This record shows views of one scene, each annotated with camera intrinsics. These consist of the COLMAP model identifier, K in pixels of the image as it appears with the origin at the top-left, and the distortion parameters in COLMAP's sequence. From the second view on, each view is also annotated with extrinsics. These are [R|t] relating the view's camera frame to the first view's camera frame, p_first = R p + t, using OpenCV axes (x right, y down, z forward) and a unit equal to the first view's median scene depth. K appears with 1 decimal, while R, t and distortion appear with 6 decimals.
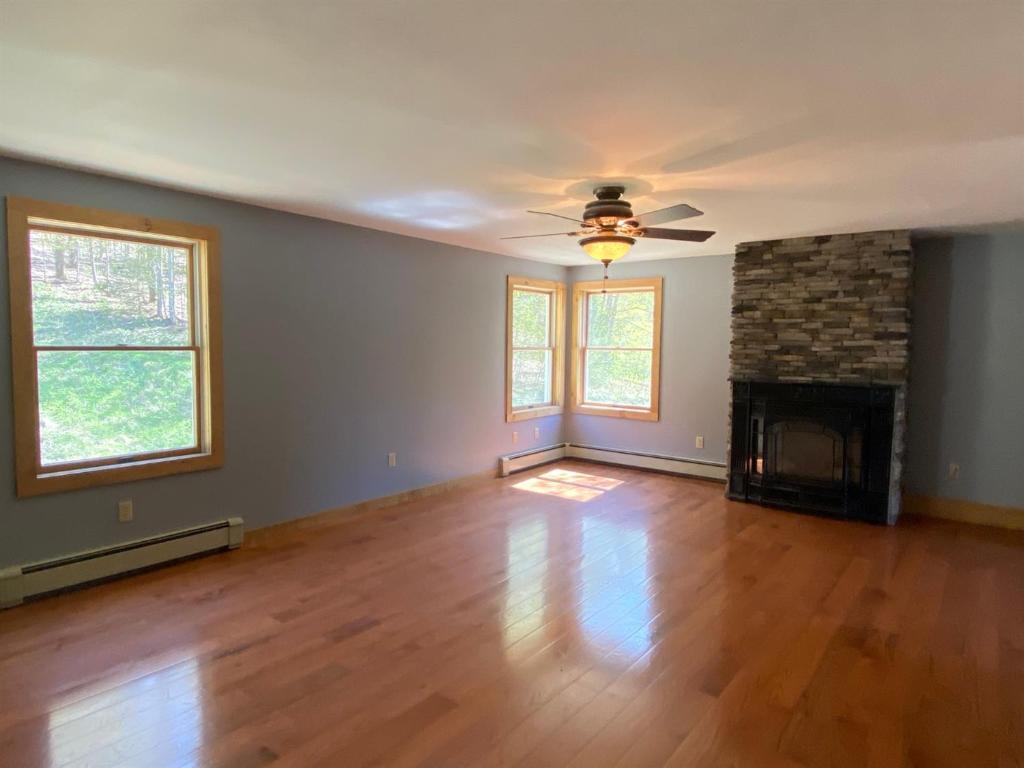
lens RADIAL K [[634.6, 0, 512.0], [0, 634.6, 384.0], [0, 0, 1]] dist [0.038554, -0.001011]
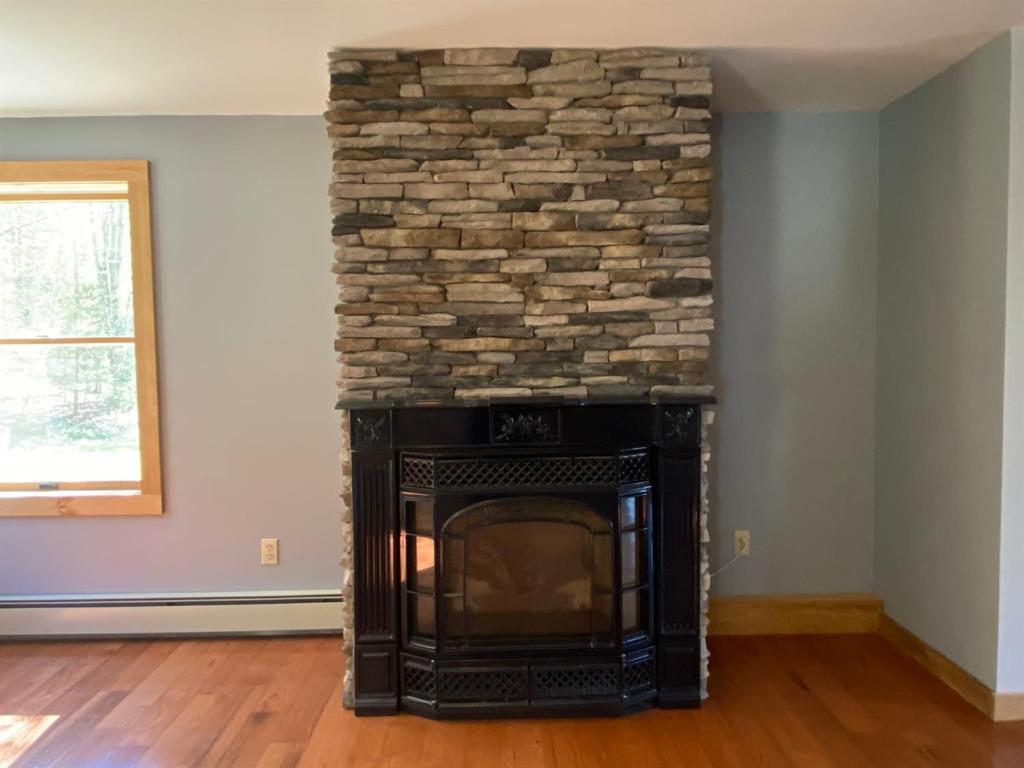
lens RADIAL K [[634.6, 0, 512.0], [0, 634.6, 384.0], [0, 0, 1]] dist [0.038554, -0.001011]
pose [[0.786189, -0.062305, 0.614838, 0.198721], [0.065785, 0.997689, 0.016983, -0.020908], [-0.614475, 0.027096, 0.788471, 0.671558]]
